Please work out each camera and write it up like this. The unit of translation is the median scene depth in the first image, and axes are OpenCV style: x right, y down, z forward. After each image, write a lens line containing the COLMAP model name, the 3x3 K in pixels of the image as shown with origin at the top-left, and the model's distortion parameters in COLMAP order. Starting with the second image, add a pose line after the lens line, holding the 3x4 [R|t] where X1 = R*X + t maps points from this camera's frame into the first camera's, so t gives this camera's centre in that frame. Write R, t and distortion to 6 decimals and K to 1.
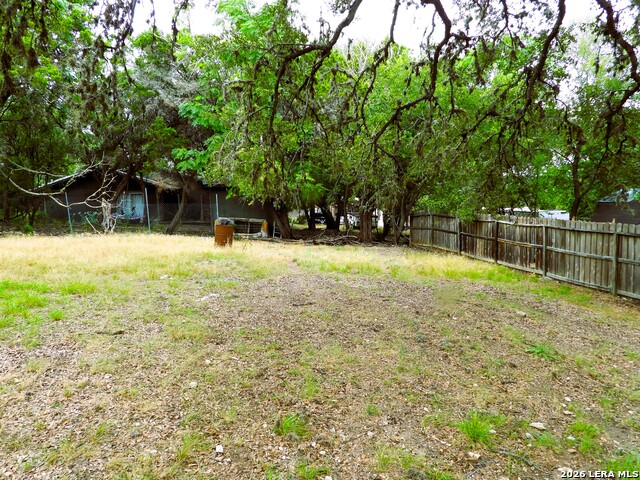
lens RADIAL K [[458.3, 0, 320.7], [0, 458.3, 240.0], [0, 0, 1]] dist [-0.009825, -0.000431]
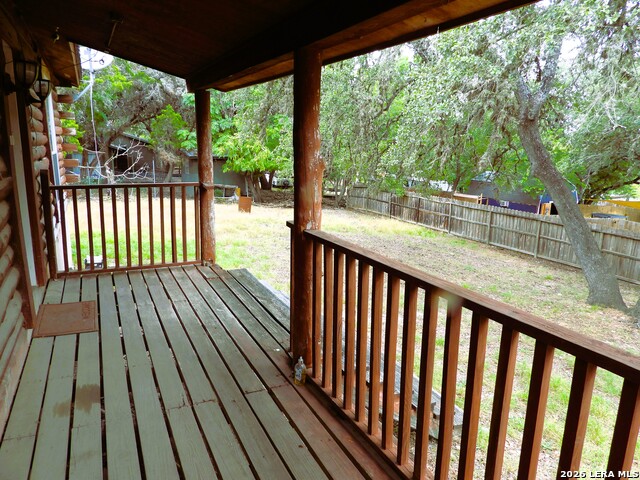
lens RADIAL K [[458.3, 0, 320.7], [0, 458.3, 240.0], [0, 0, 1]] dist [-0.009825, -0.000431]
pose [[0.963702, -0.004009, 0.266951, -0.399975], [-0.025309, 0.994013, 0.106293, -0.061496], [-0.265779, -0.109191, 0.957830, -0.472068]]
